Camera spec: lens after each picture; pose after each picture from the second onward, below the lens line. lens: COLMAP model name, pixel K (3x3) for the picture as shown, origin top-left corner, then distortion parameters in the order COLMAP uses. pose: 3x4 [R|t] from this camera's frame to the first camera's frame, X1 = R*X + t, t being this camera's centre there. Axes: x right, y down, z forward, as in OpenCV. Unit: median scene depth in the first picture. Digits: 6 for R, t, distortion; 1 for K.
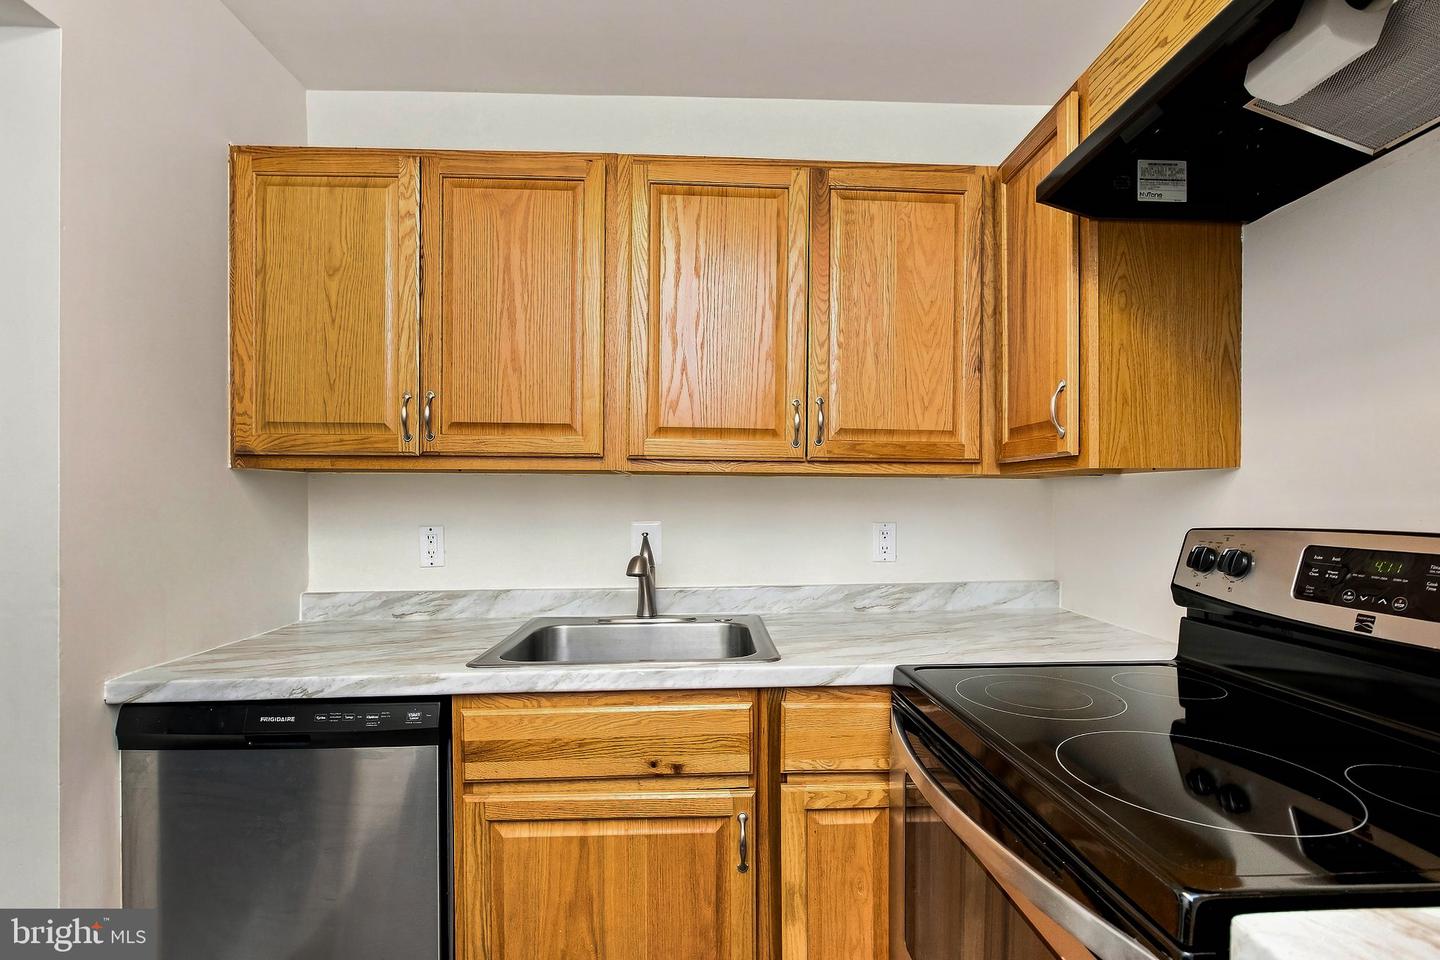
lens RADIAL K [[667.7, 0, 723.3], [0, 667.7, 500.4], [0, 0, 1]] dist [0.000162, 0.000056]
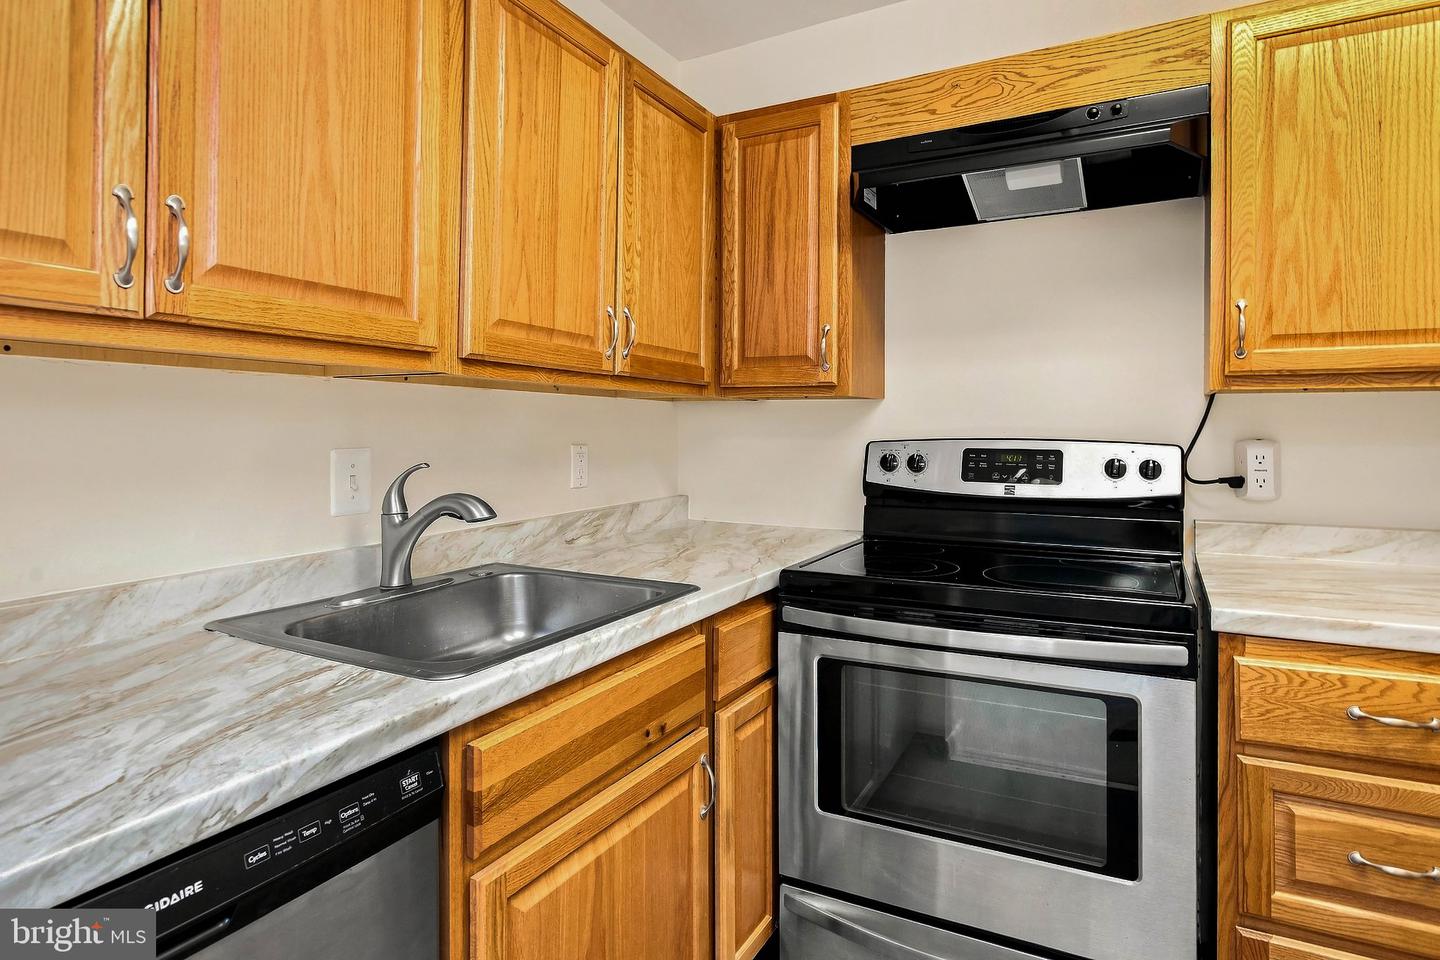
lens RADIAL K [[797.1, 0, 725.5], [0, 797.1, 420.9], [0, 0, 1]] dist [-0.001897, 0.002781]
pose [[0.517352, 0.008253, 0.855733, -0.903261], [-0.002472, 0.999964, -0.008150, 0.014110], [-0.855769, 0.002101, 0.517354, 0.402268]]
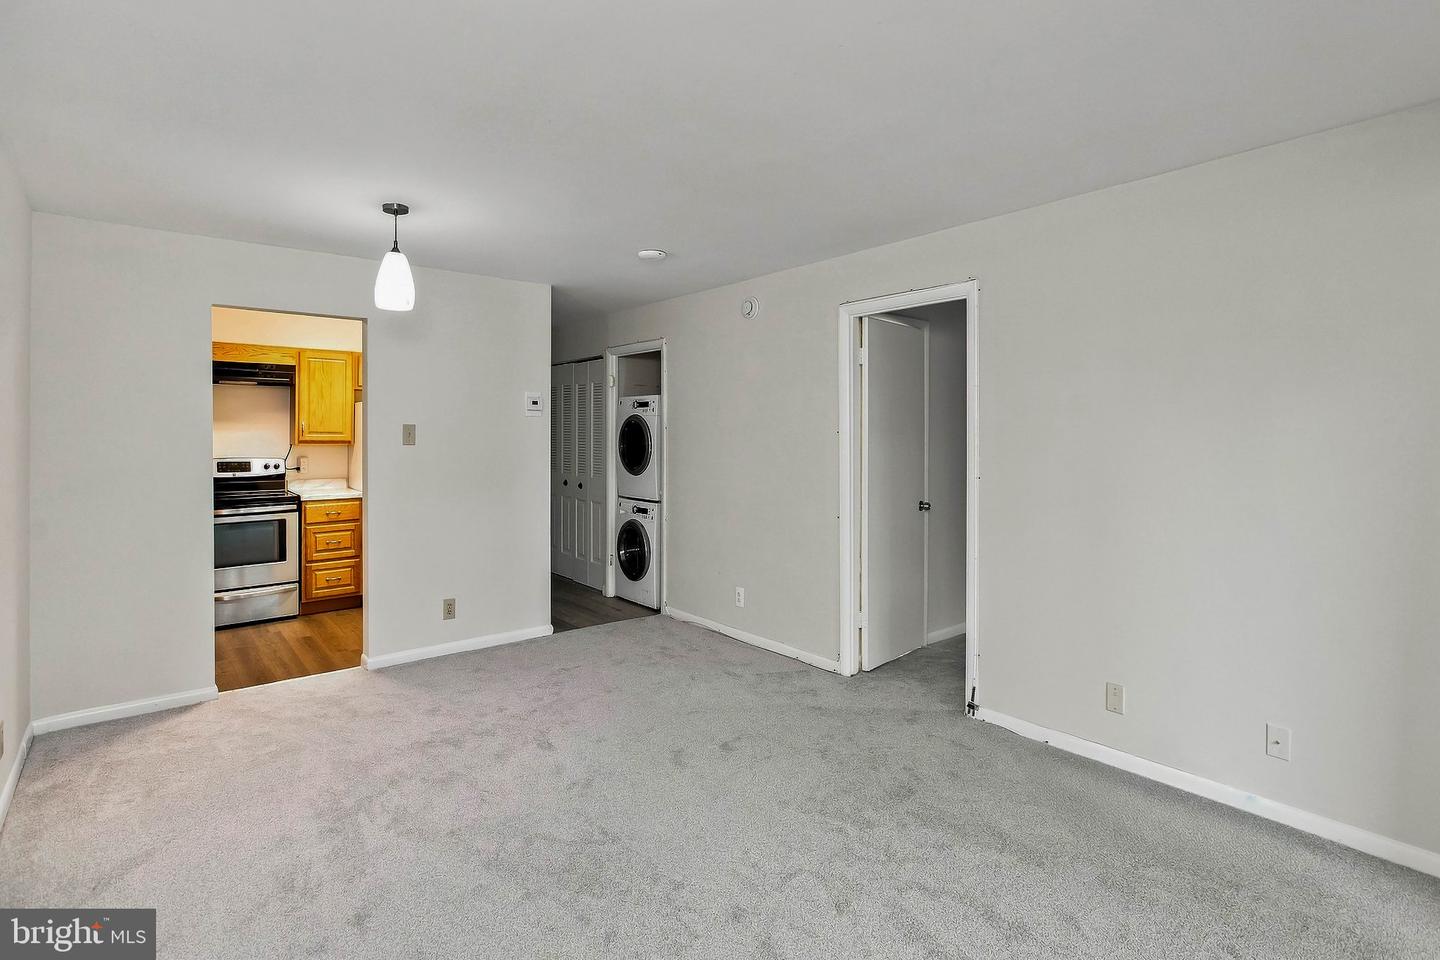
lens RADIAL K [[632.2, 0, 547.8], [0, 632.2, 441.0], [0, 0, 1]] dist [-0.000799, 0.000337]
pose [[-0.472401, -0.001768, 0.881382, -3.572755], [-0.001046, 0.999998, 0.001445, -0.077089], [-0.881383, -0.000239, -0.472402, 0.863320]]
